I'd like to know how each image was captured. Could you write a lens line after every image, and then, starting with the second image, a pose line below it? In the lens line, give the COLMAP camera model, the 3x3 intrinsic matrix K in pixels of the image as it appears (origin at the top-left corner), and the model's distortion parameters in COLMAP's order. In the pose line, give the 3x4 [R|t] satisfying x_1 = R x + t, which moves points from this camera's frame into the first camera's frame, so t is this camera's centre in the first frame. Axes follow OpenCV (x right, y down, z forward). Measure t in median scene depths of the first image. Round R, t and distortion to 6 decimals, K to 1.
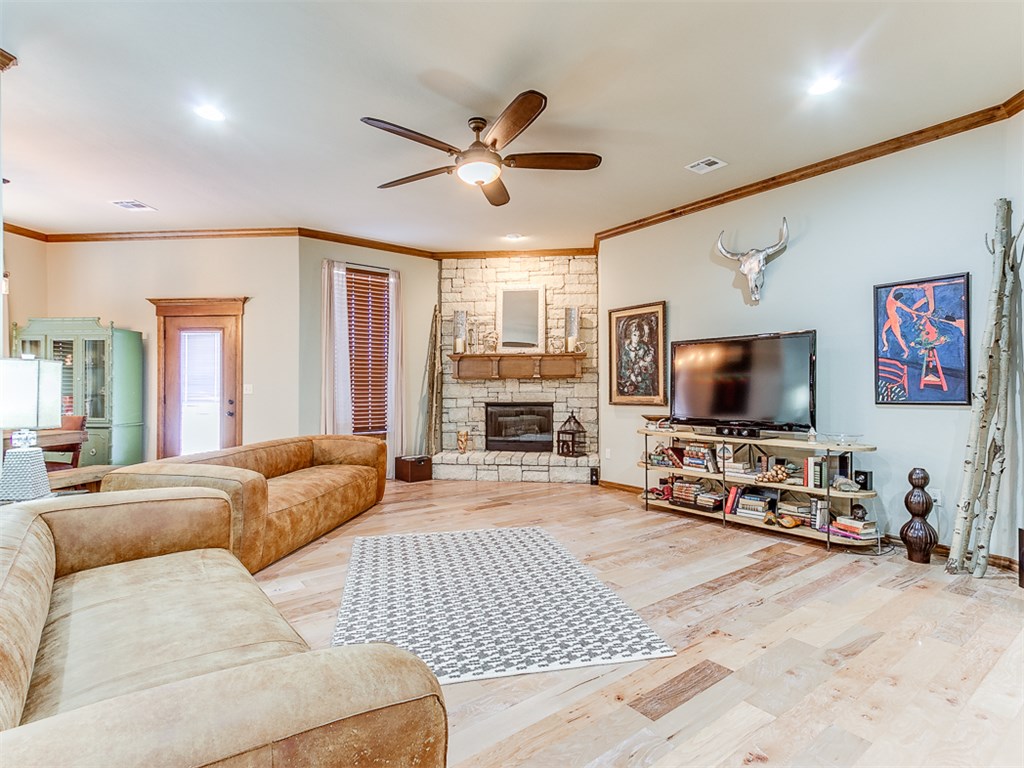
lens RADIAL K [[533.2, 0, 508.2], [0, 533.2, 385.3], [0, 0, 1]] dist [0.021677, 0.000392]
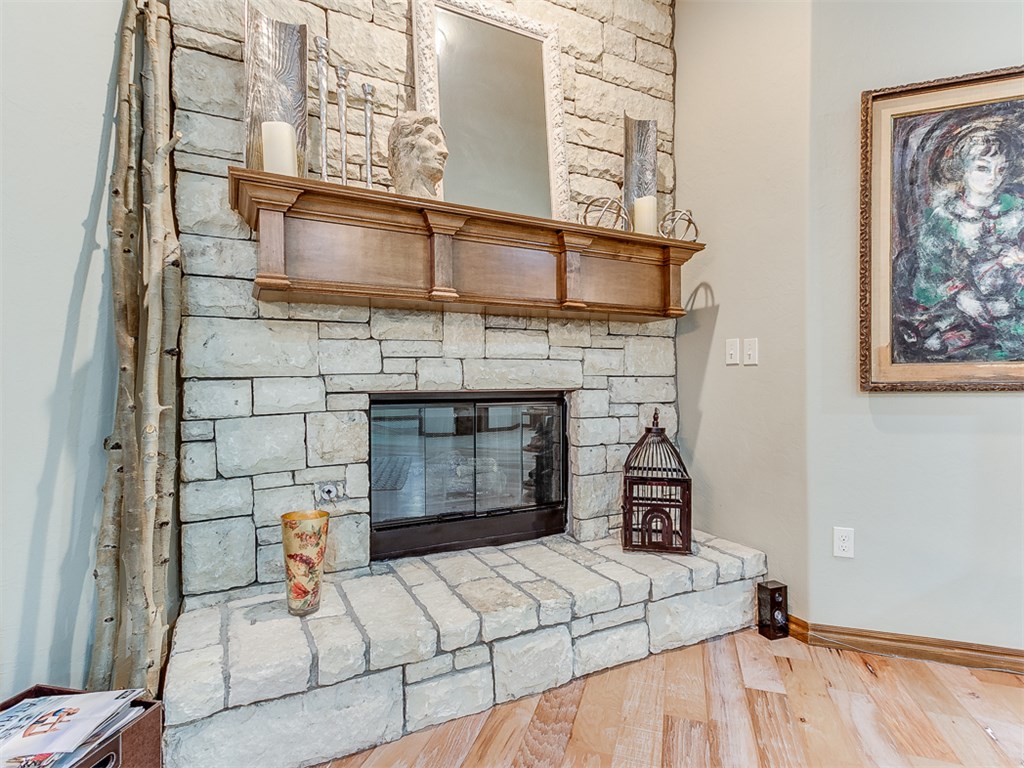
lens RADIAL K [[533.2, 0, 508.2], [0, 533.2, 385.3], [0, 0, 1]] dist [0.021677, 0.000392]
pose [[0.812774, -0.003962, 0.582565, -0.171375], [-0.000498, 0.999972, 0.007496, 0.030358], [-0.582579, -0.006382, 0.812749, 0.861675]]
